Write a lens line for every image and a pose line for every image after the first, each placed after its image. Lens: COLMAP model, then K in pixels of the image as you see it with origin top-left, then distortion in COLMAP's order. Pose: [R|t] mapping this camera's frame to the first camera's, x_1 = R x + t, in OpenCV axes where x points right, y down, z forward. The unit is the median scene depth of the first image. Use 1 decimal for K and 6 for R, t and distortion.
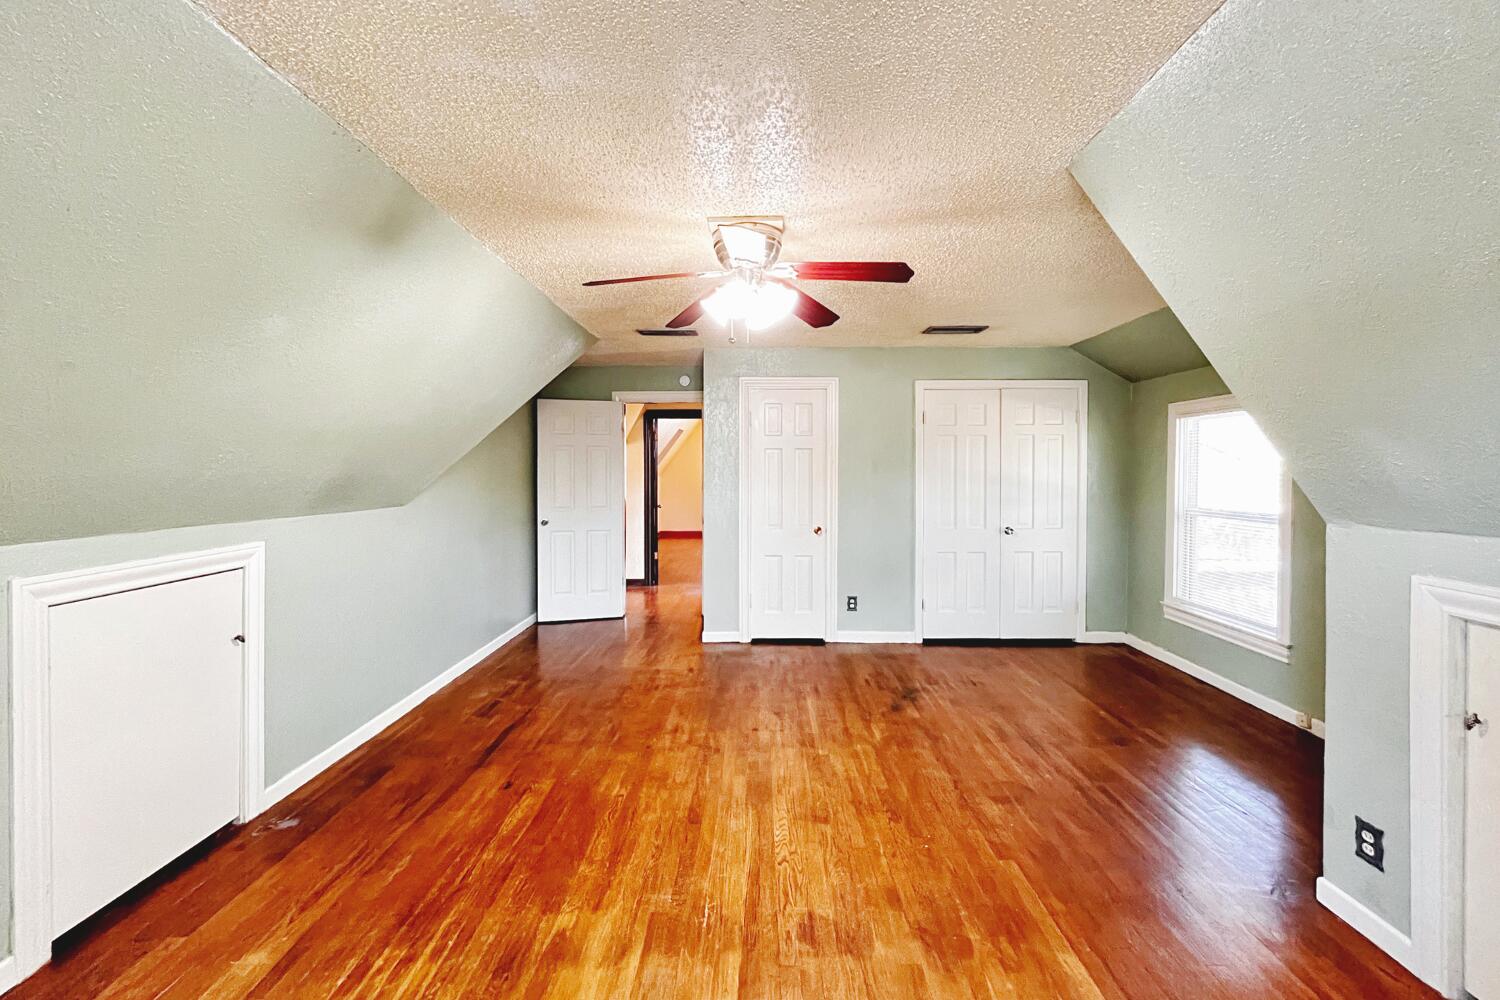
lens RADIAL K [[610.3, 0, 742.4], [0, 610.3, 477.5], [0, 0, 1]] dist [-0.001048, -0.000138]
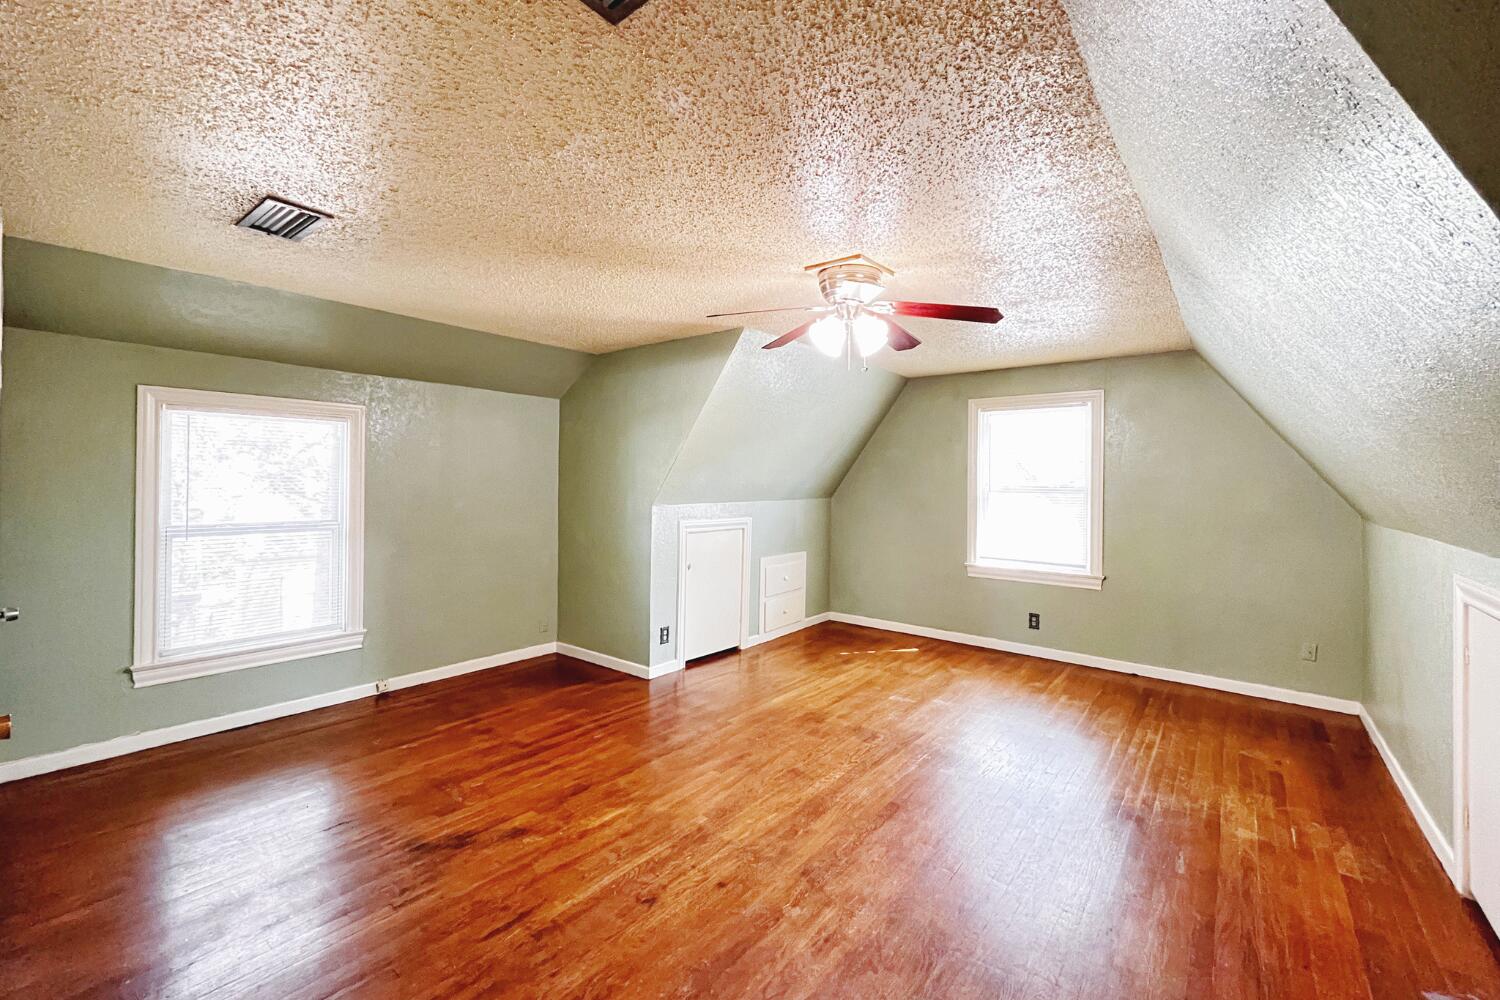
lens RADIAL K [[610.3, 0, 744.2], [0, 610.3, 475.3], [0, 0, 1]] dist [-0.001048, -0.000138]
pose [[-0.790333, -0.002239, 0.612674, -0.423787], [-0.002252, 0.999997, 0.000749, -0.026888], [-0.612674, -0.000788, -0.790335, 1.603481]]
